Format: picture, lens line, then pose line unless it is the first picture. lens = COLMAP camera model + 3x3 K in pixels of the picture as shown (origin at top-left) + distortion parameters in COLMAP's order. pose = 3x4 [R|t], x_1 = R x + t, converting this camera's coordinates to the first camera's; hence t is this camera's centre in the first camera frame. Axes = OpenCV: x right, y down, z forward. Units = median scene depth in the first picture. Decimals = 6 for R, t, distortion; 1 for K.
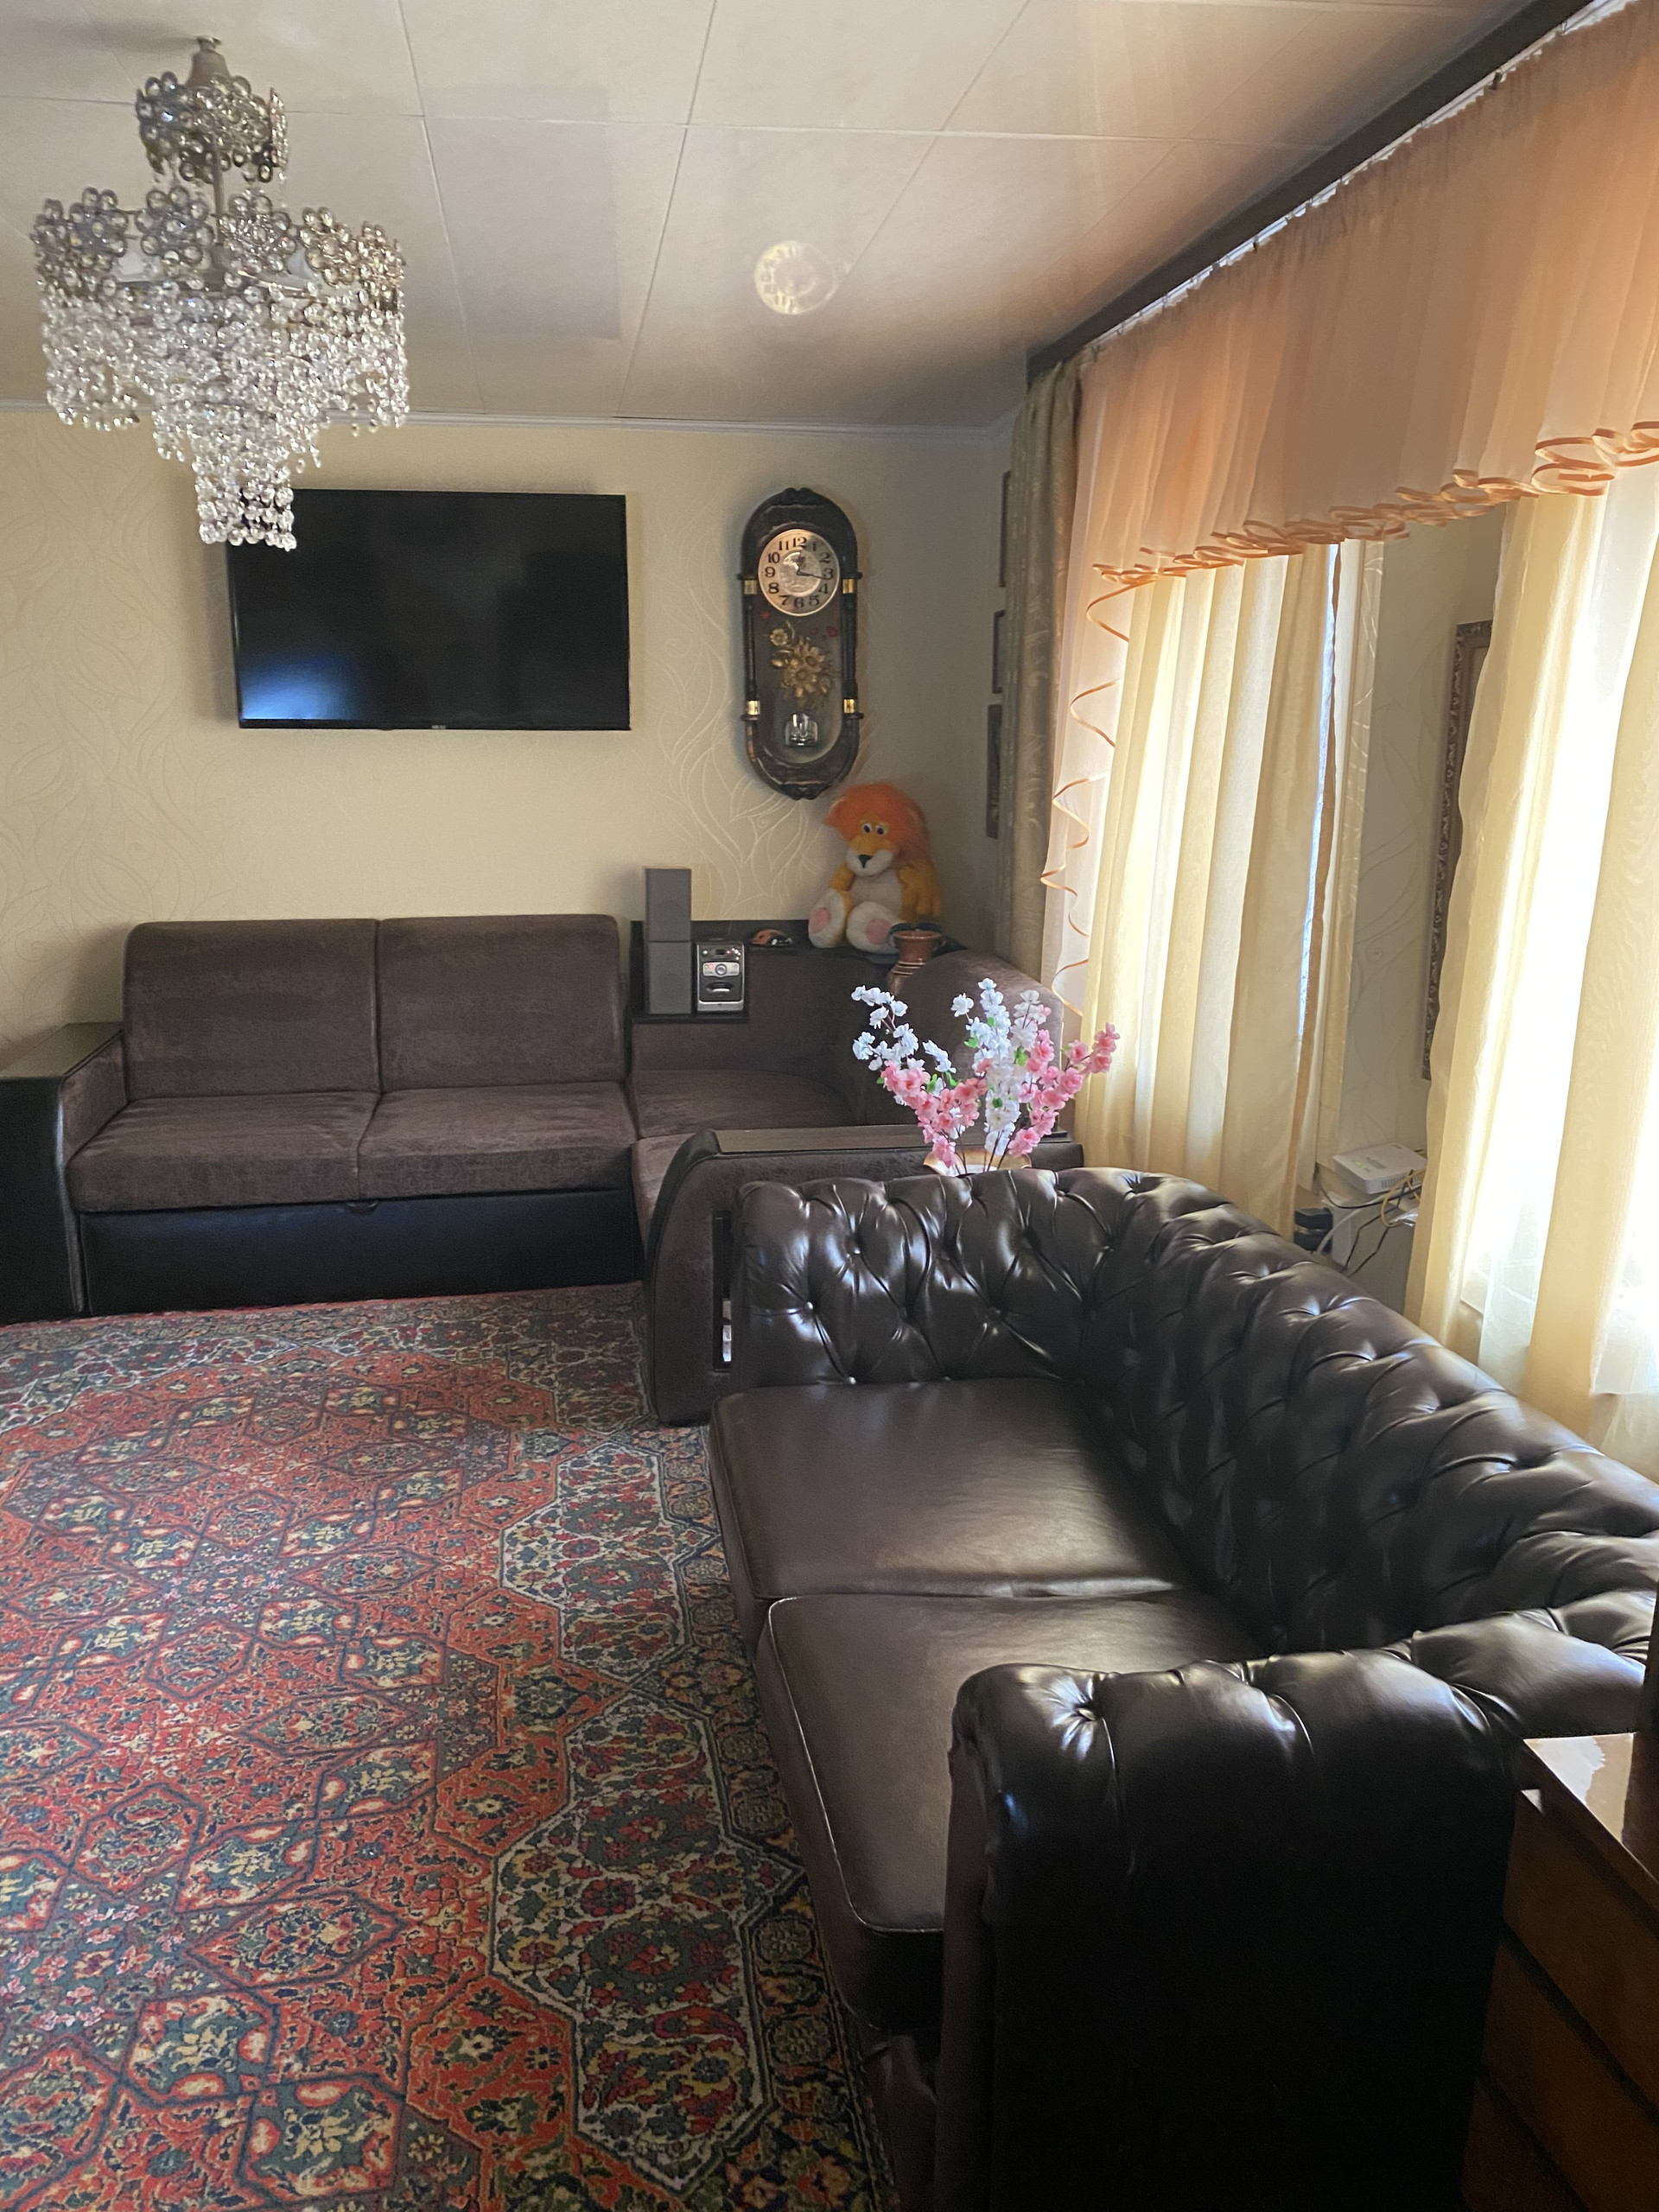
lens RADIAL K [[1713.6, 0, 843.2], [0, 1713.6, 1073.7], [0, 0, 1]] dist [0.008766, 0.002415]
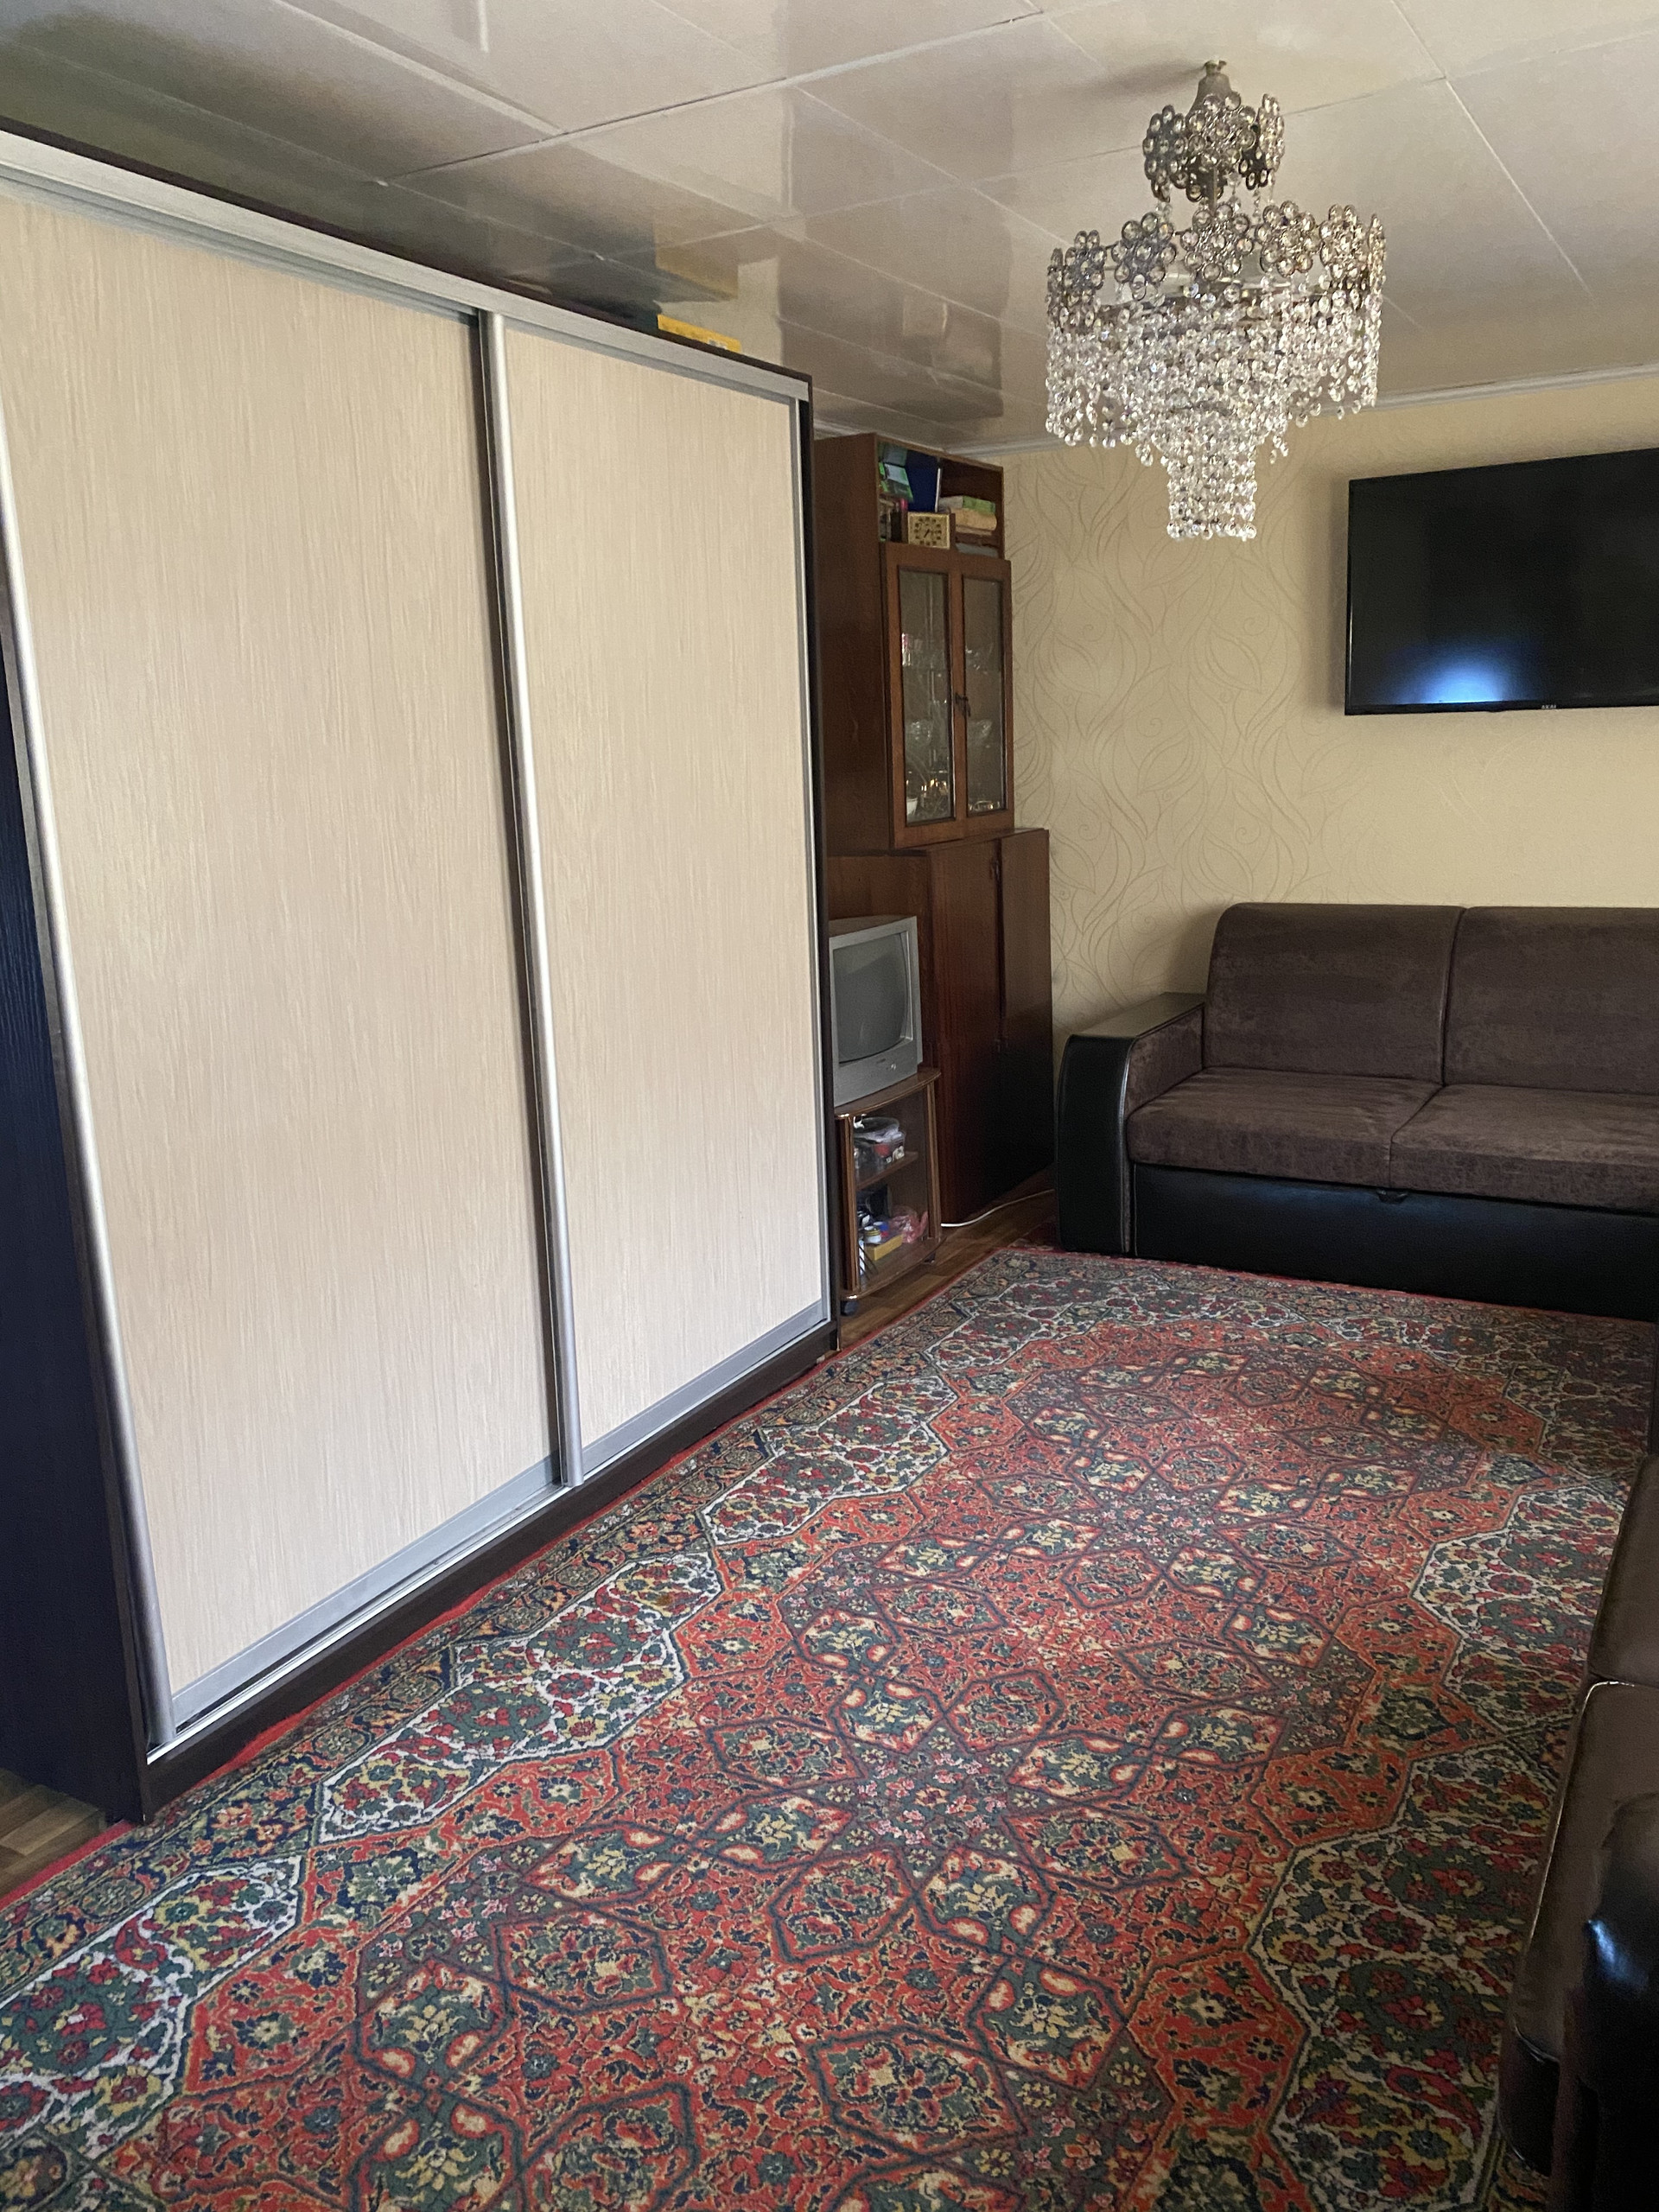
lens RADIAL K [[1713.6, 0, 843.2], [0, 1713.6, 1073.7], [0, 0, 1]] dist [0.008766, 0.002415]
pose [[0.780070, 0.102189, -0.617292, 0.128368], [-0.097873, 0.994357, 0.040928, -0.003183], [0.617991, 0.028489, 0.785669, 0.035373]]
